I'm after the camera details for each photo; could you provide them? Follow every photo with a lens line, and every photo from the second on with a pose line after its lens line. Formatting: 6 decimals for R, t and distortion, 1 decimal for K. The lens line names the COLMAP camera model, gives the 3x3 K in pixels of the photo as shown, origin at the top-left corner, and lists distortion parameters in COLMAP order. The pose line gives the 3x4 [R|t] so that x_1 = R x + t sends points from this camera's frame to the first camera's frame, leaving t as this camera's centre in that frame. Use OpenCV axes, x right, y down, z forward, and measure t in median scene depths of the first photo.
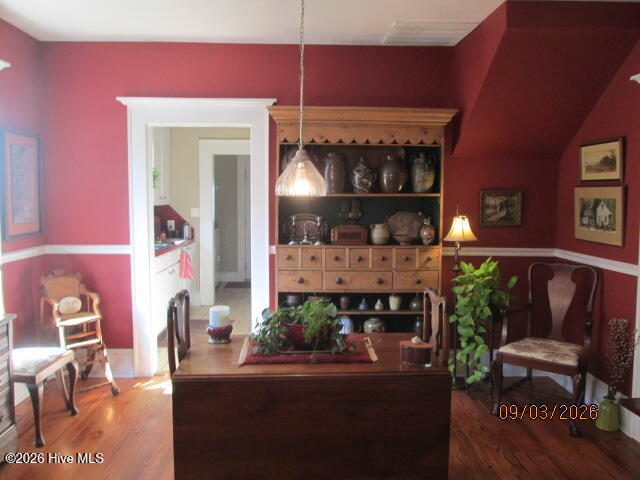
lens RADIAL K [[537.8, 0, 317.6], [0, 537.8, 241.8], [0, 0, 1]] dist [-0.038842, 0.009651]
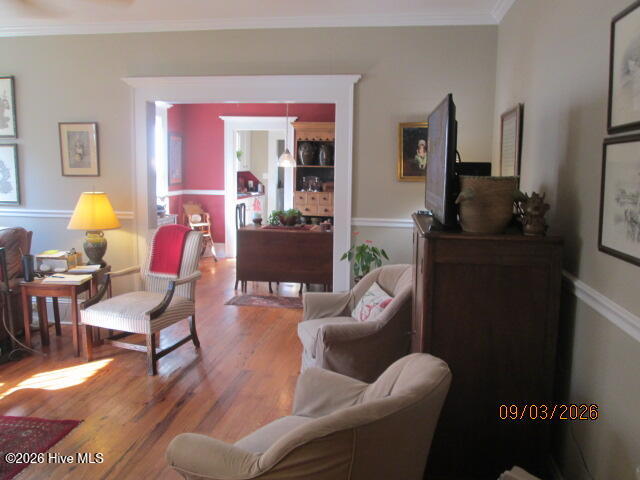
lens RADIAL K [[537.8, 0, 321.0], [0, 537.8, 236.9], [0, 0, 1]] dist [-0.038842, 0.009651]
pose [[0.985574, 0.033158, -0.165963, 0.354408], [-0.025255, 0.998455, 0.049505, 0.073221], [0.167348, -0.044599, 0.984889, -0.951466]]
